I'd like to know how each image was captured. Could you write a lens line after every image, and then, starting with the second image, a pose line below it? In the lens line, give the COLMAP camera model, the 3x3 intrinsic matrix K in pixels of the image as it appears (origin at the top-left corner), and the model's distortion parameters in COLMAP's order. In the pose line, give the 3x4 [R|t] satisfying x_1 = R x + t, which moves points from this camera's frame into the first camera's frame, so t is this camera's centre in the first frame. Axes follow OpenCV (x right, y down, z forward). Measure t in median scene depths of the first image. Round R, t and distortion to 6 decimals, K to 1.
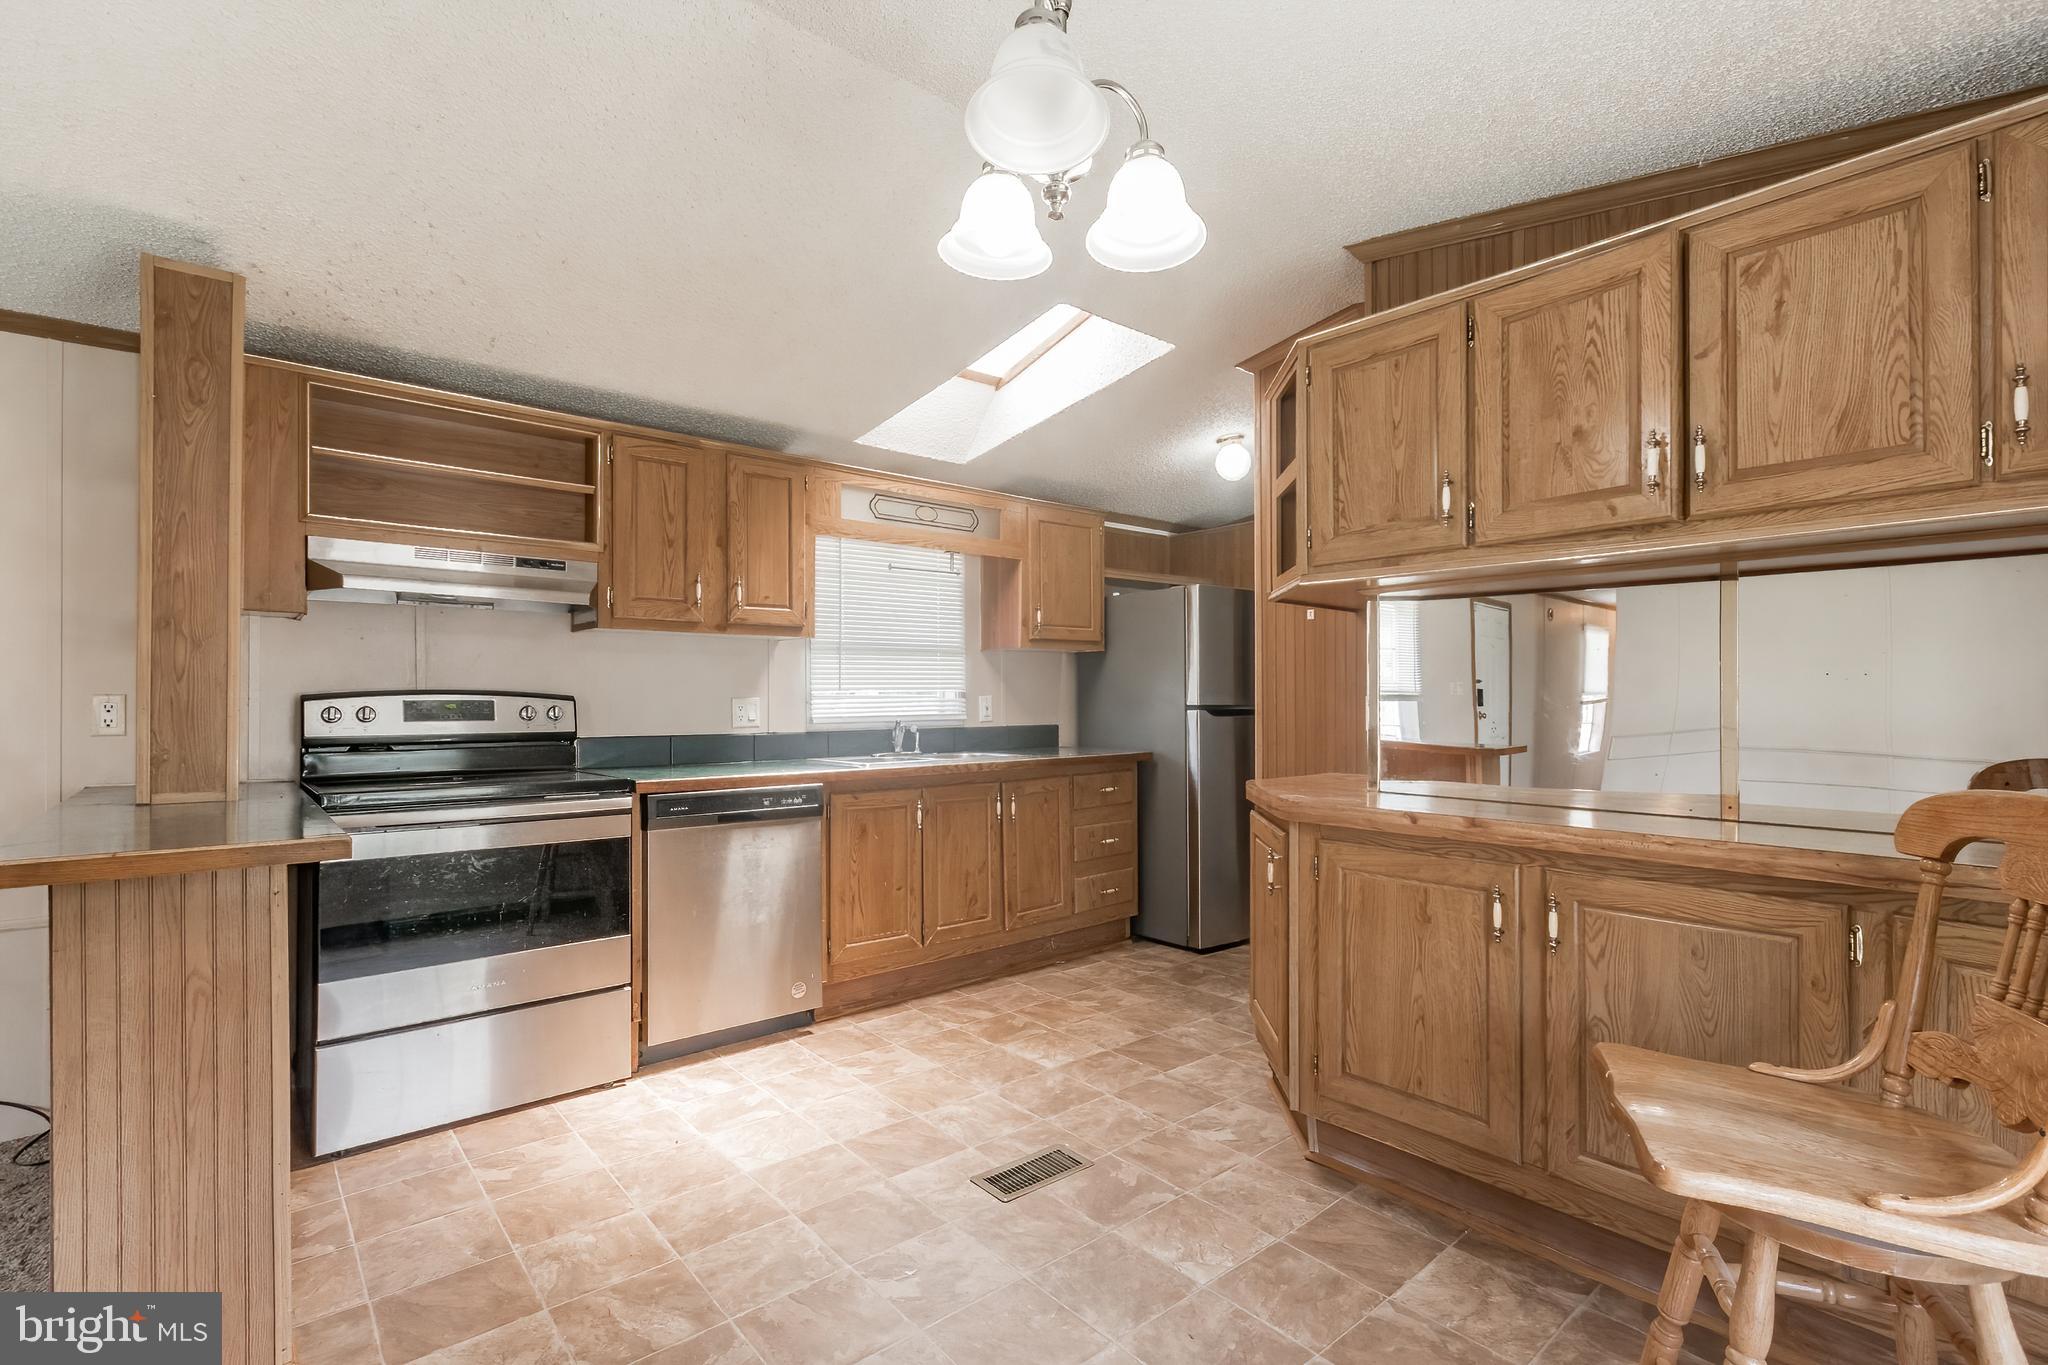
lens RADIAL K [[939.0, 0, 1025.0], [0, 939.0, 696.5], [0, 0, 1]] dist [0.002529, 0.000569]
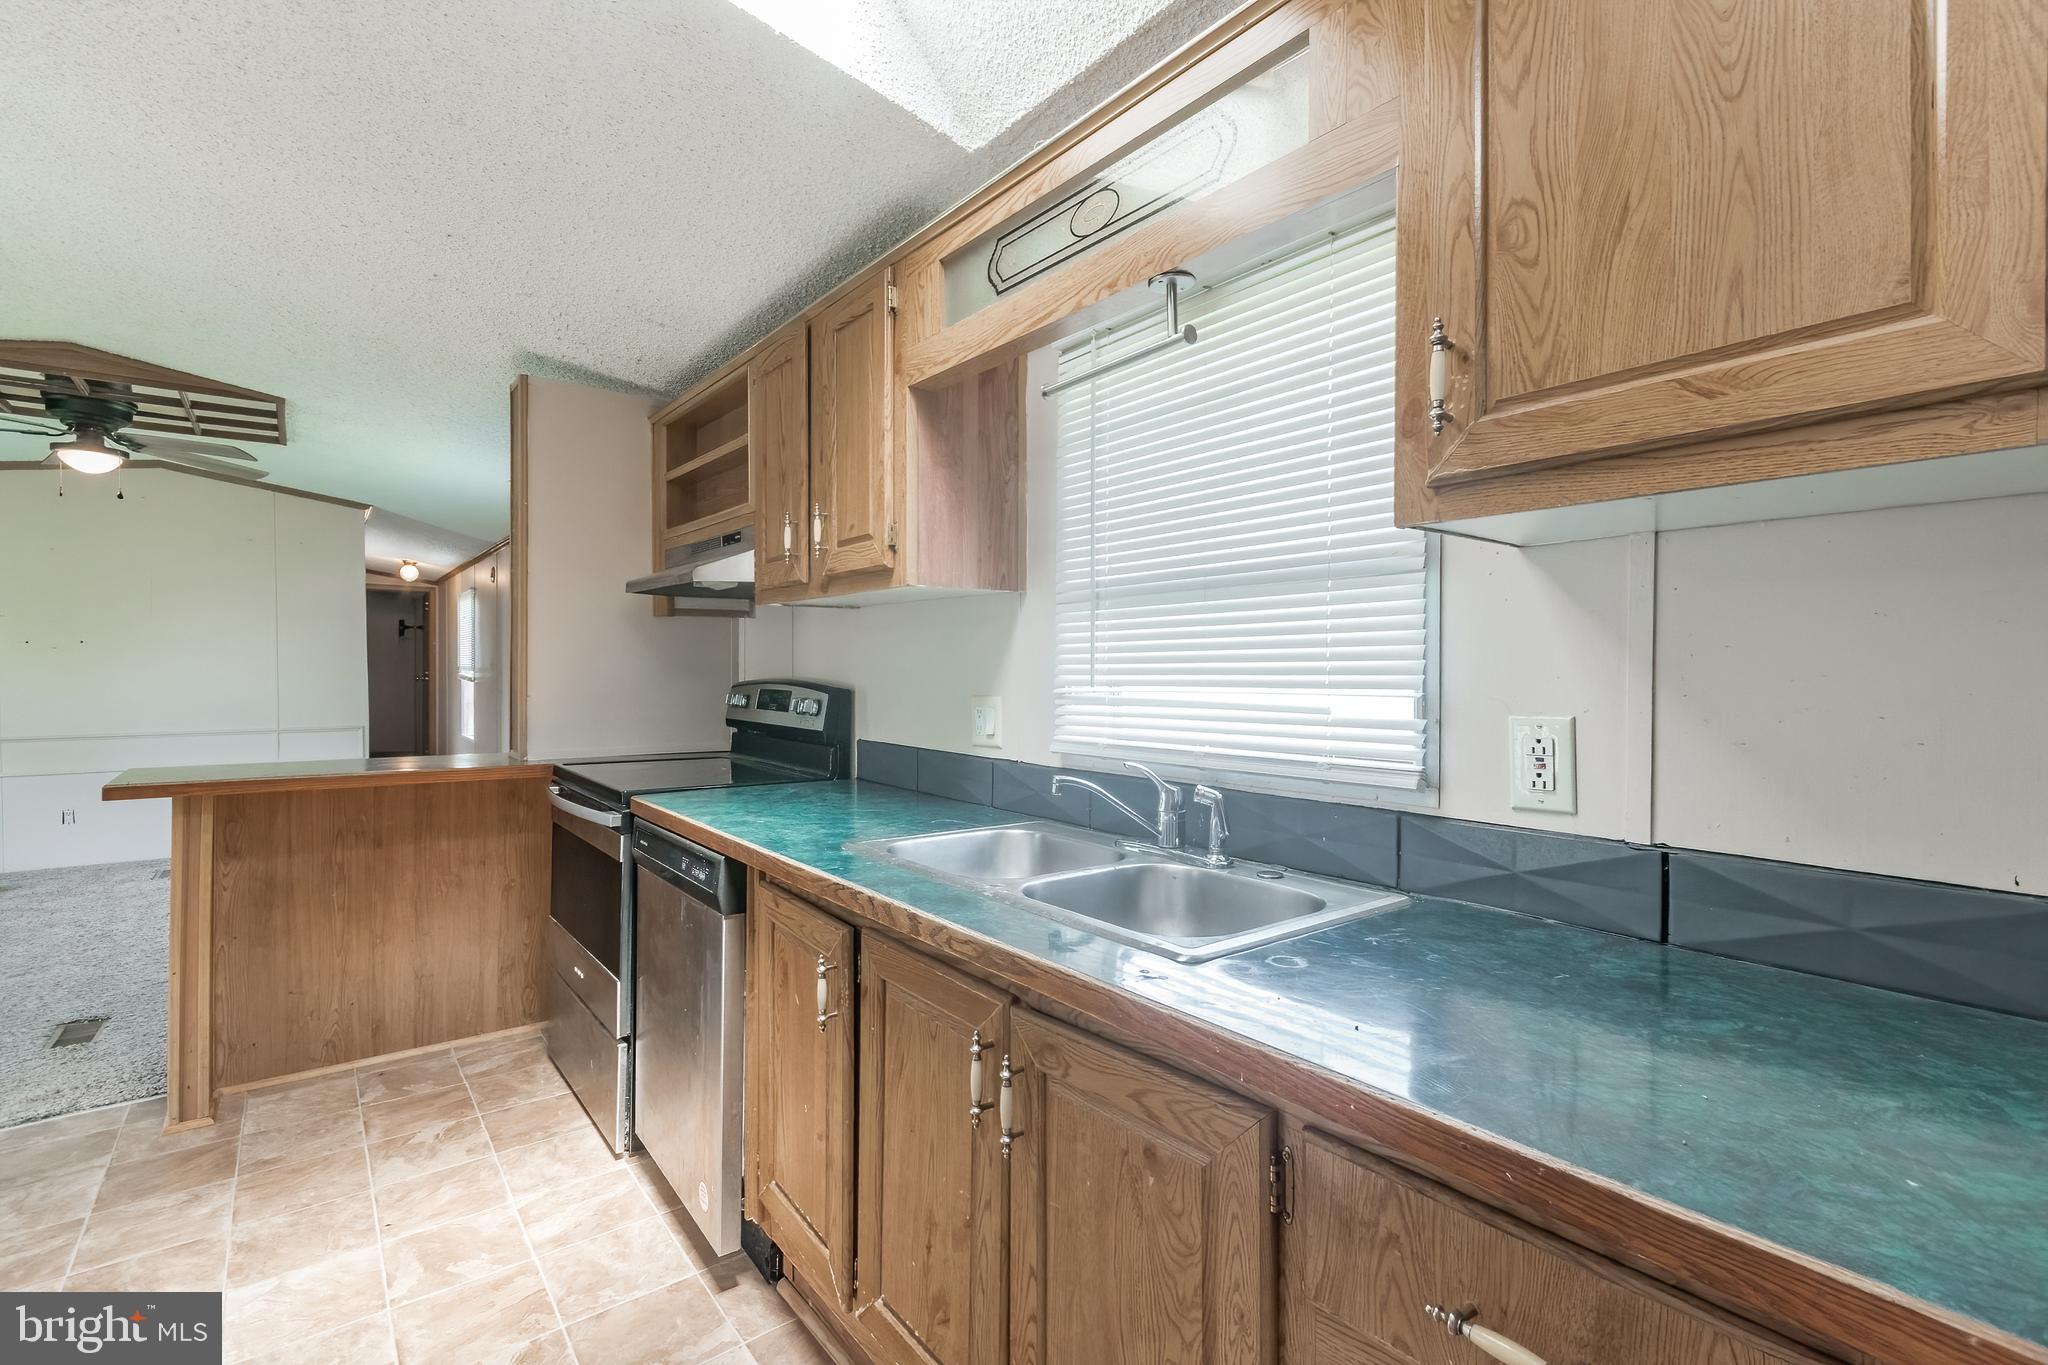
lens RADIAL K [[915.4, 0, 1005.6], [0, 915.4, 677.9], [0, 0, 1]] dist [0.000151, 0.000195]
pose [[-0.032741, 0.011044, -0.999403, 0.427772], [-0.002331, 0.999935, 0.011126, -0.026521], [0.999461, 0.002694, -0.032713, 1.590082]]
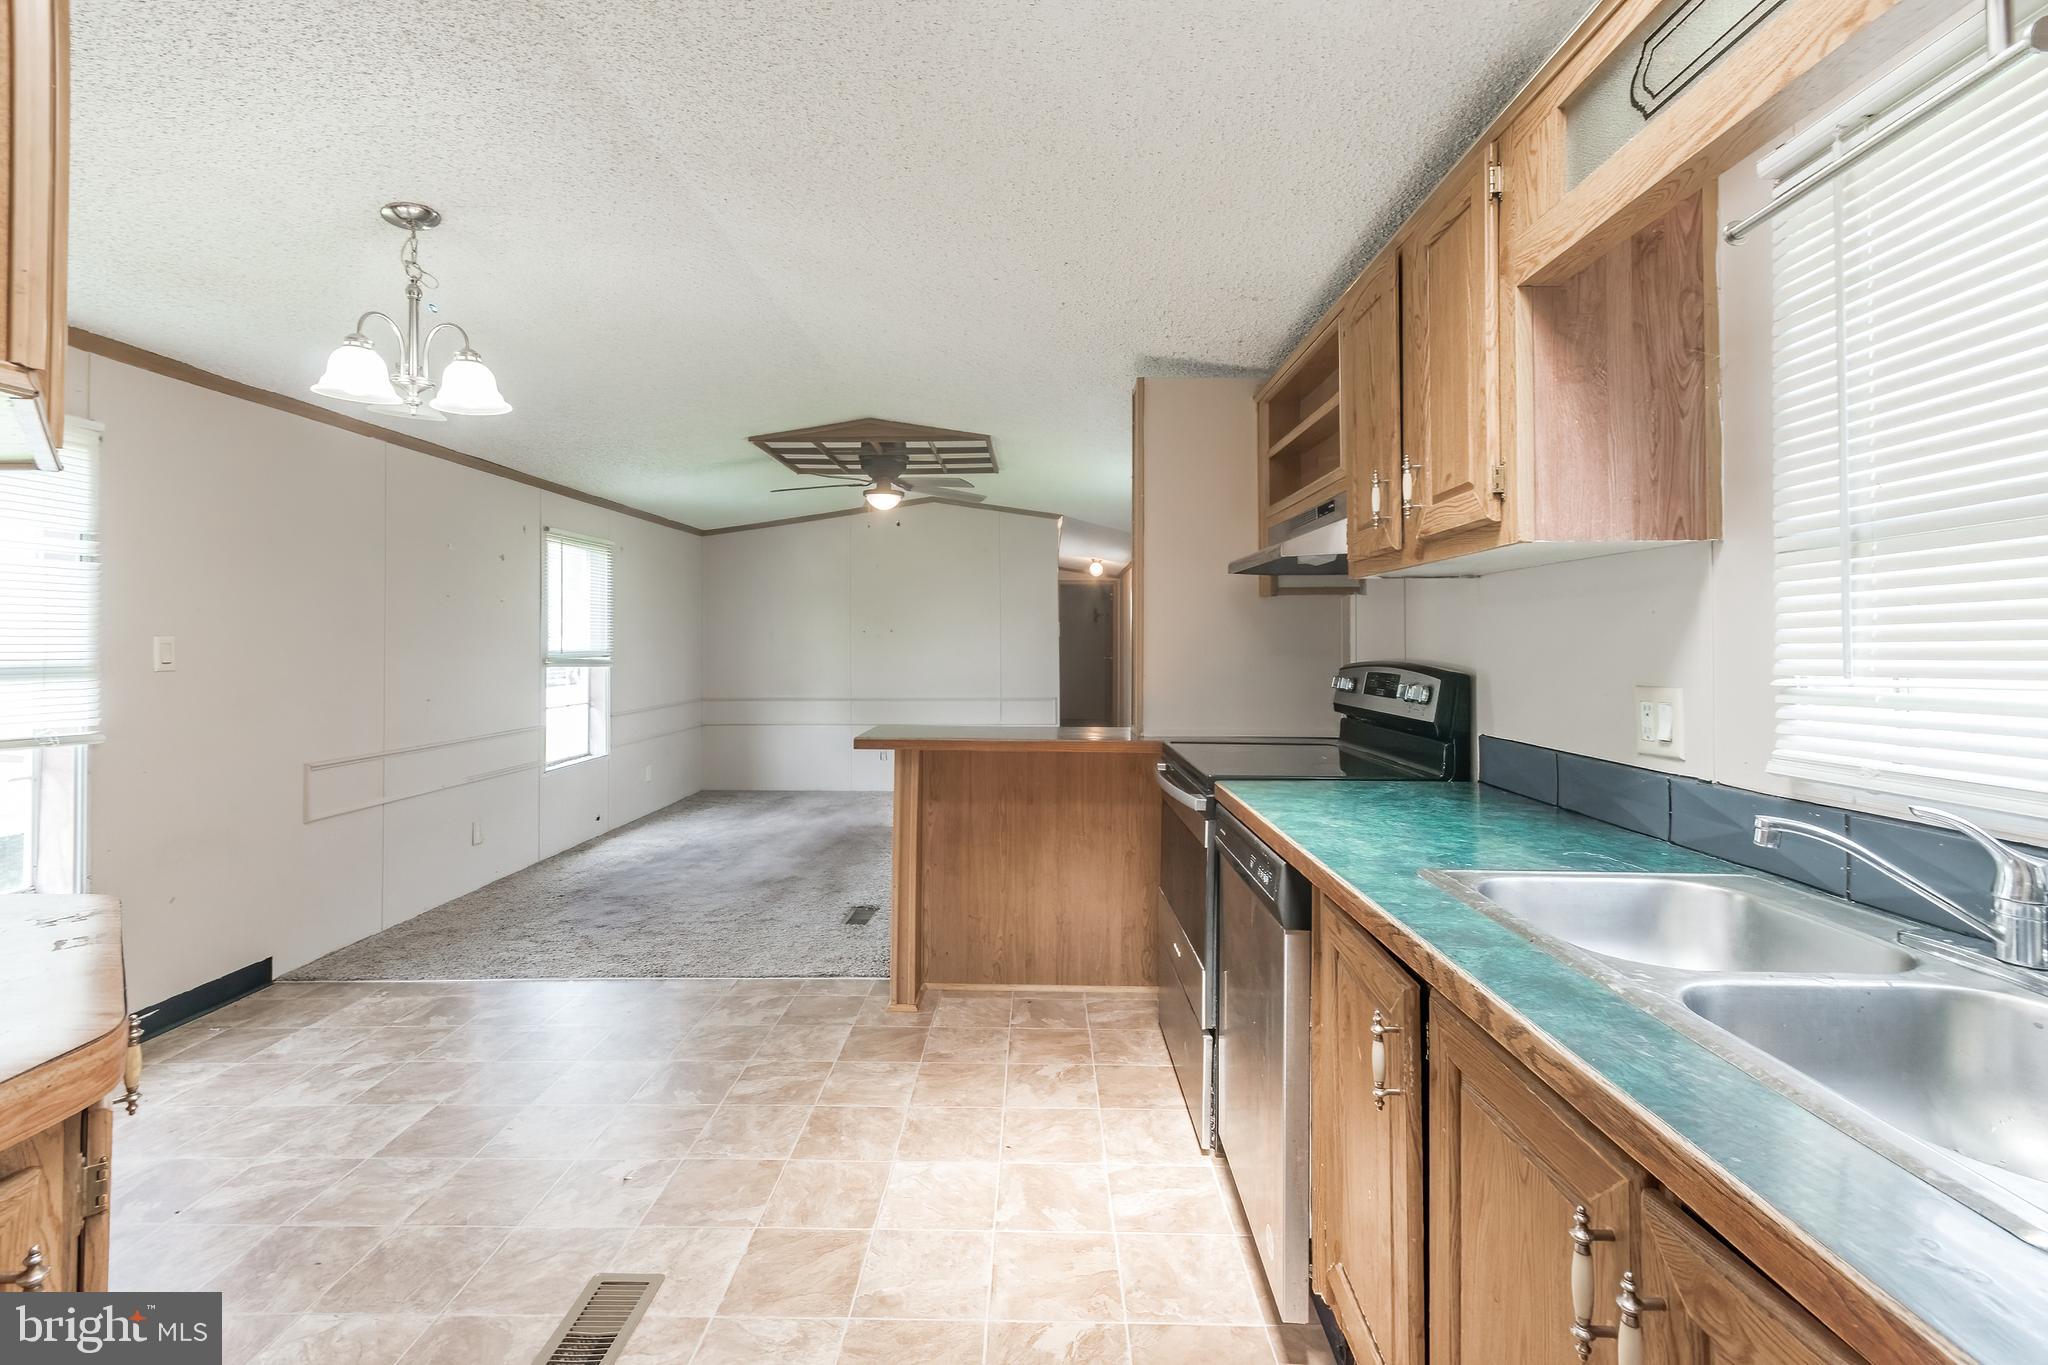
lens RADIAL K [[899.8, 0, 1022.4], [0, 899.8, 630.3], [0, 0, 1]] dist [0.002037, 0.000263]
pose [[-0.651662, -0.015196, -0.758358, 0.313893], [-0.000619, 0.999810, -0.019502, -0.026544], [0.758510, -0.012239, -0.651547, 1.617339]]
